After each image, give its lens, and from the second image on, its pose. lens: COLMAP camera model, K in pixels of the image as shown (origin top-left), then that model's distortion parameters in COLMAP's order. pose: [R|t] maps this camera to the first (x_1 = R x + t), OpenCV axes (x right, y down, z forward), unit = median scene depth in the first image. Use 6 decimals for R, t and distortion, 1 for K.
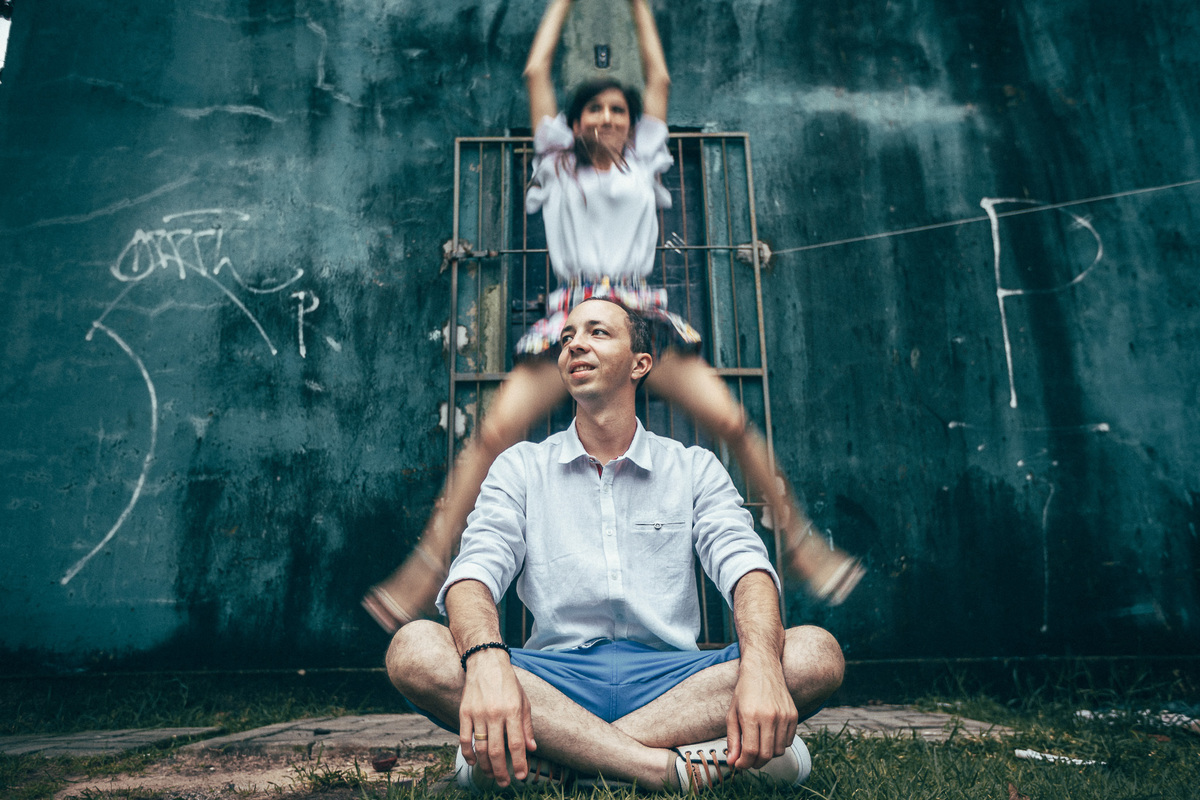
lens RADIAL K [[1004.6, 0, 591.1], [0, 1004.6, 395.4], [0, 0, 1]] dist [-0.004443, 0.031377]
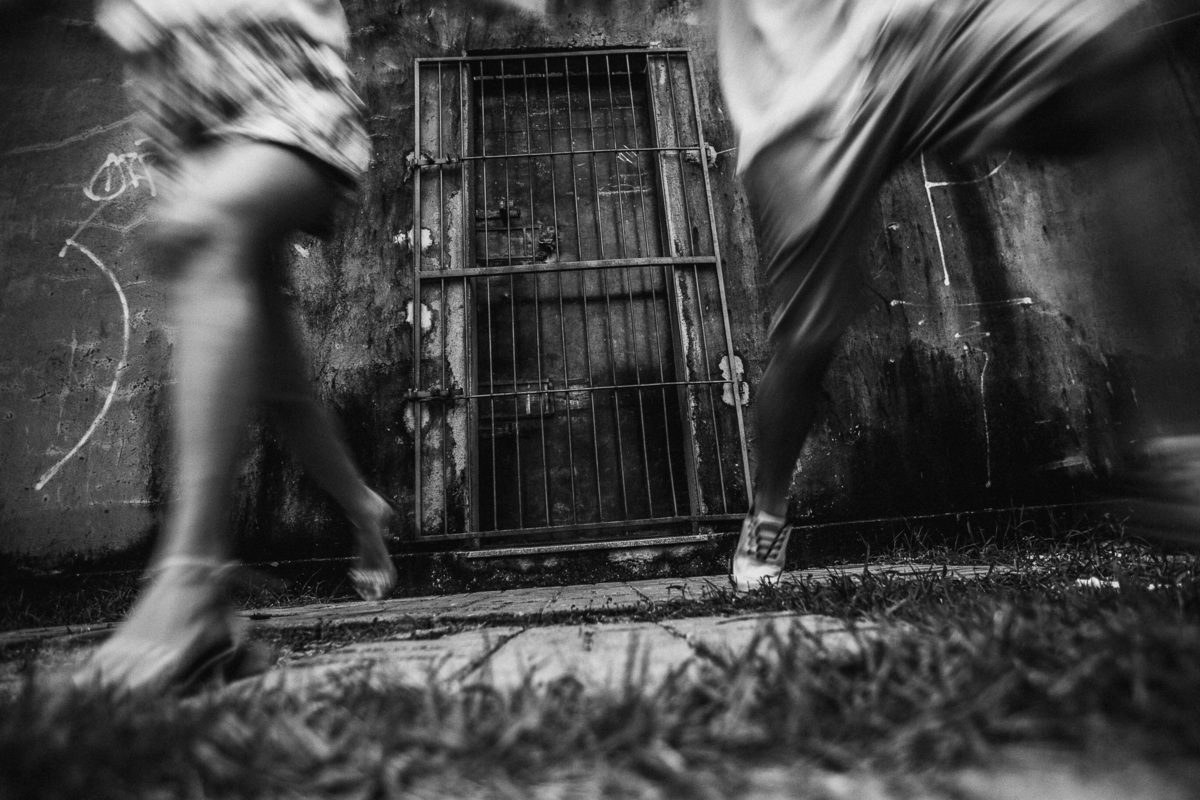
lens RADIAL K [[654.2, 0, 606.0], [0, 654.2, 430.5], [0, 0, 1]] dist [-0.047189, 0.014527]
pose [[0.997617, -0.045862, 0.051541, 0.012858], [0.044011, 0.998365, 0.036484, 0.122547], [-0.053130, -0.034129, 0.998004, 0.316341]]
